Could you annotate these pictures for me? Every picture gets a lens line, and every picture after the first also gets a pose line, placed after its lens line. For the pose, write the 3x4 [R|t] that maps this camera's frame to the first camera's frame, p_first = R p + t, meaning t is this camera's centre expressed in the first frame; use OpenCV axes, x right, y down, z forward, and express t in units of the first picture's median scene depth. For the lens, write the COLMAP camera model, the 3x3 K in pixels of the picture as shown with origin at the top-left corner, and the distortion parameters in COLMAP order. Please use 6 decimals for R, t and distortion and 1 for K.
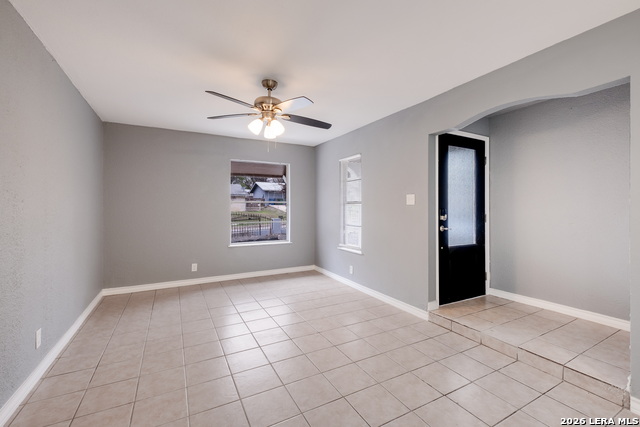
lens RADIAL K [[276.9, 0, 324.1], [0, 276.9, 210.9], [0, 0, 1]] dist [0.002401, 0.000377]
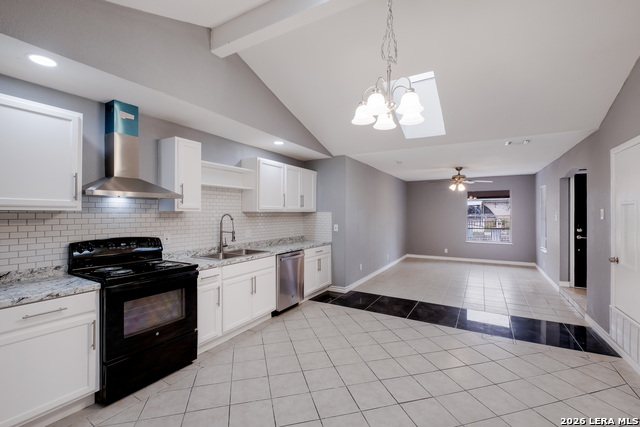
lens RADIAL K [[276.9, 0, 320.4], [0, 276.9, 214.0], [0, 0, 1]] dist [0.002401, 0.000377]
pose [[0.514075, -0.000938, -0.857744, 0.991838], [-0.003713, 0.999988, -0.003319, -0.053047], [0.857737, 0.004891, 0.514066, -0.985481]]
